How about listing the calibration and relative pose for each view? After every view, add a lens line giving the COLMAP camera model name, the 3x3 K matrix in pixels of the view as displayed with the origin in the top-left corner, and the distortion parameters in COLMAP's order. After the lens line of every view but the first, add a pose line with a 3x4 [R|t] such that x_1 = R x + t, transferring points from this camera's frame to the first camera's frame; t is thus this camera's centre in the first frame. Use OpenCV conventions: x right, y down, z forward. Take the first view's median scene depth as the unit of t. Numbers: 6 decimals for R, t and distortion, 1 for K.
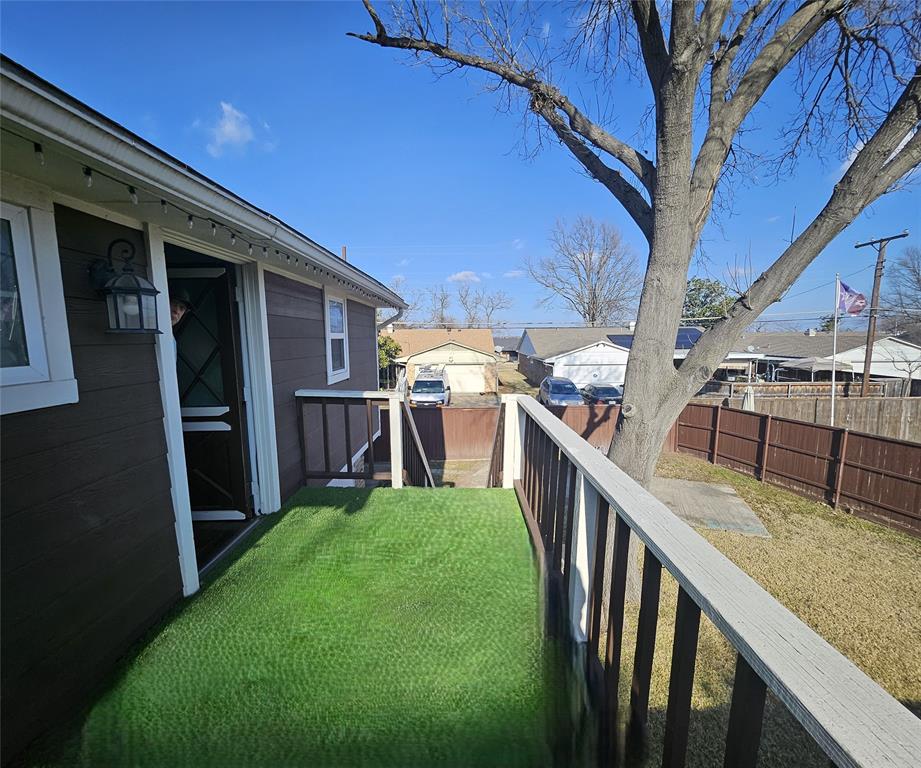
lens RADIAL K [[402.1, 0, 462.5], [0, 402.1, 381.6], [0, 0, 1]] dist [0.000724, -0.000729]
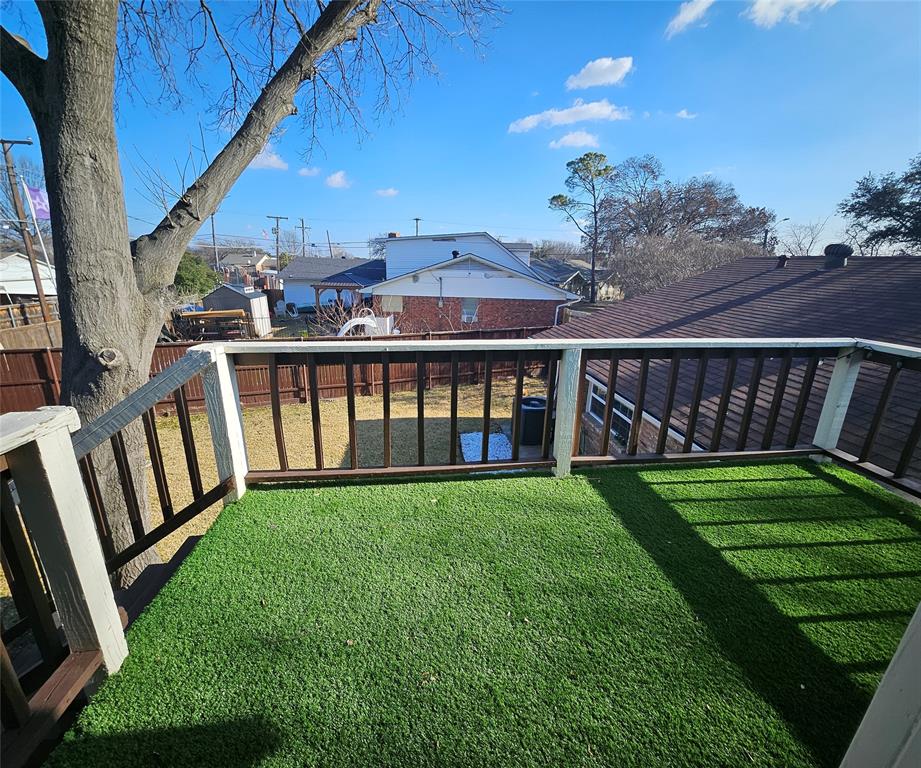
lens RADIAL K [[402.1, 0, 462.5], [0, 402.1, 381.6], [0, 0, 1]] dist [0.000724, -0.000729]
pose [[-0.104019, -0.280608, 0.954170, -0.172354], [0.088387, 0.952970, 0.289890, -0.019197], [-0.990640, 0.114490, -0.074325, 0.254509]]
